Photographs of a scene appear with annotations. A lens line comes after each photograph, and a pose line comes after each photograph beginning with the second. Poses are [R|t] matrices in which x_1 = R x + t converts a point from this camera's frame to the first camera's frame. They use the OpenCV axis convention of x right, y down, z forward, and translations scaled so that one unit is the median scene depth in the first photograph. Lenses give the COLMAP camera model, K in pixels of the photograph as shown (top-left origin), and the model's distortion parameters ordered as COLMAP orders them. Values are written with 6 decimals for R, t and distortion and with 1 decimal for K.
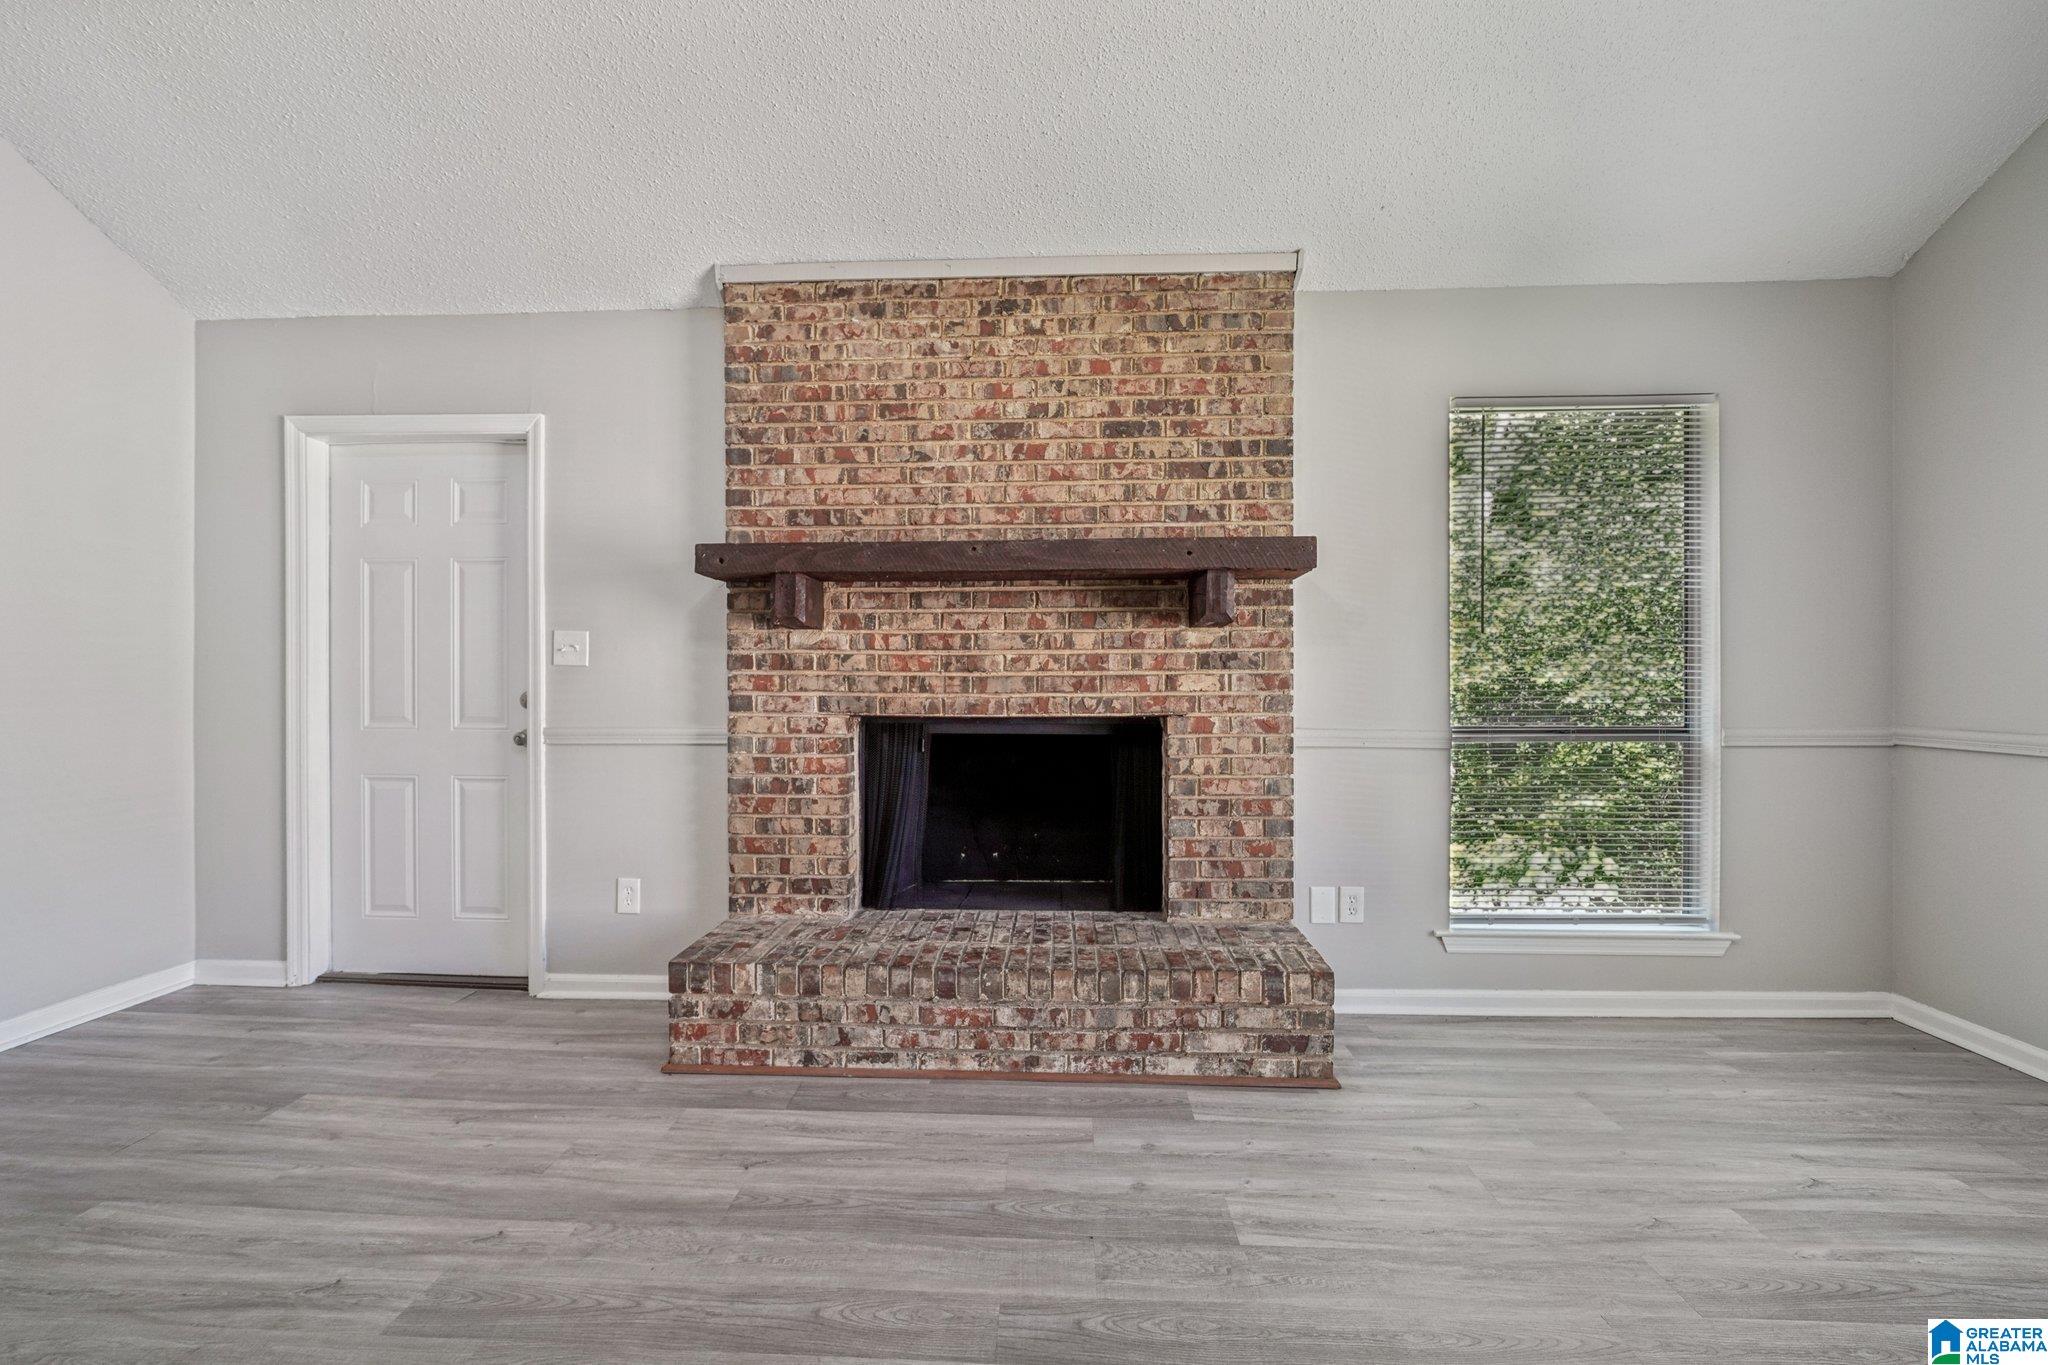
lens RADIAL K [[816.3, 0, 1023.0], [0, 816.3, 685.7], [0, 0, 1]] dist [-0.003828, -0.000034]
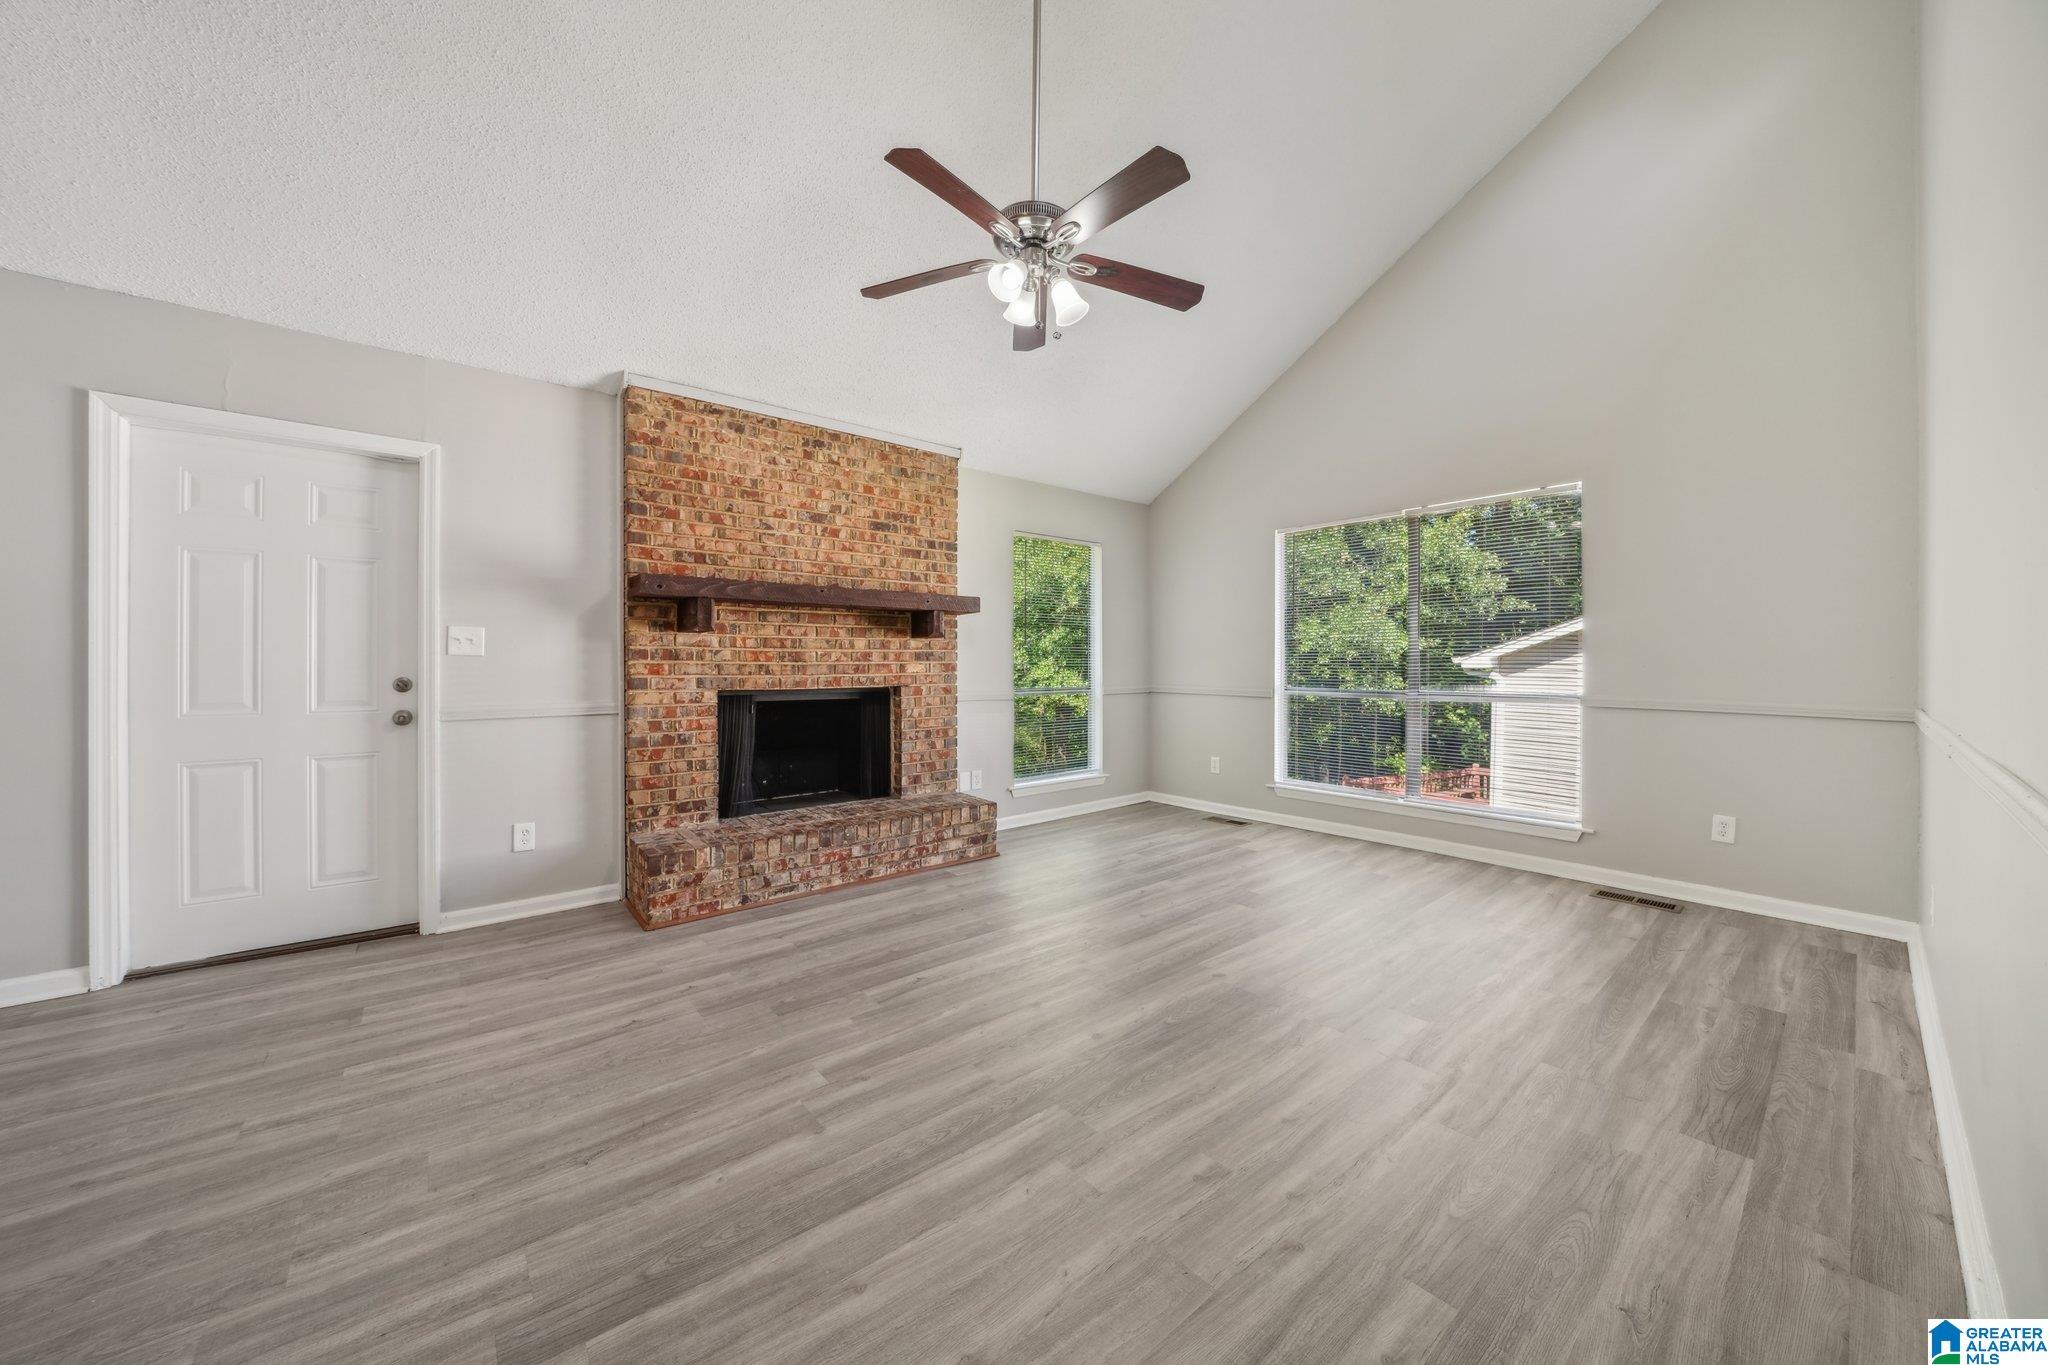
lens RADIAL K [[707.2, 0, 1029.9], [0, 707.2, 674.1], [0, 0, 1]] dist [-0.000566, 0.000306]
pose [[0.736430, -0.008670, 0.676458, -0.685073], [0.004694, 0.999959, 0.007706, -0.001179], [-0.676497, -0.002499, 0.736441, -0.364993]]
